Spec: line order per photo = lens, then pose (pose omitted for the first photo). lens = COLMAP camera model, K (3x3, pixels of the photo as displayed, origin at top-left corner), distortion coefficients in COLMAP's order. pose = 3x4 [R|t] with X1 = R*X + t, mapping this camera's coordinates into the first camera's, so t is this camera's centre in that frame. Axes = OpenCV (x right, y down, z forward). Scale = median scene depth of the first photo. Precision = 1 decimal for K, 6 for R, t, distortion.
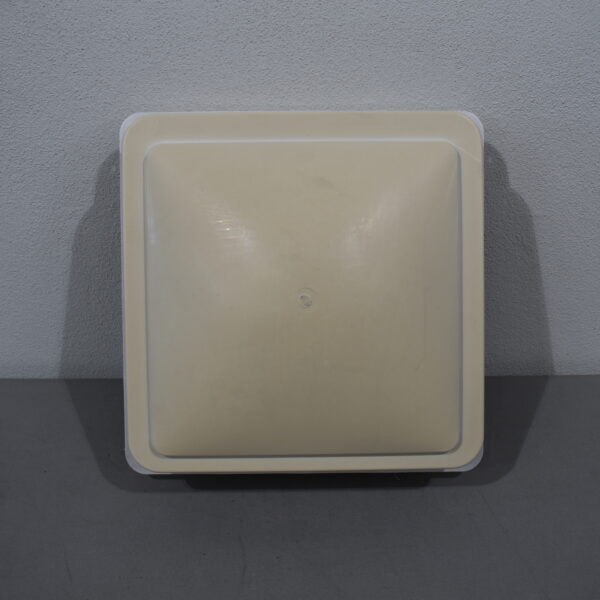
lens RADIAL K [[710.3, 0, 299.7], [0, 710.3, 300.3], [0, 0, 1]] dist [-0.104830, 0.000000]
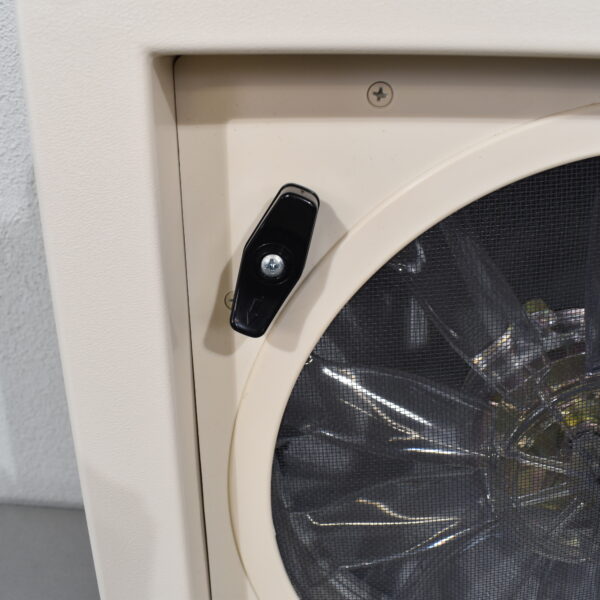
lens RADIAL K [[710.3, 0, 300.1], [0, 710.3, 300.7], [0, 0, 1]] dist [-0.104830, 0.000000]
pose [[0.997190, 0.037051, -0.065106, -0.129453], [-0.030011, 0.993917, 0.105961, -0.131318], [0.068636, -0.103709, 0.992237, 0.626377]]
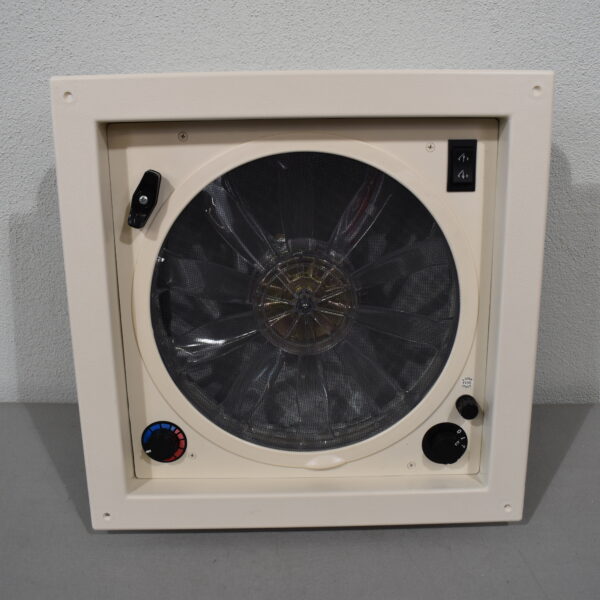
lens RADIAL K [[710.3, 0, 300.7], [0, 710.3, 300.6], [0, 0, 1]] dist [-0.104830, 0.000000]
pose [[0.999852, 0.006571, -0.015918, 0.014304], [-0.006819, 0.999856, -0.015569, -0.002541], [0.015813, 0.015675, 0.999752, 0.182555]]
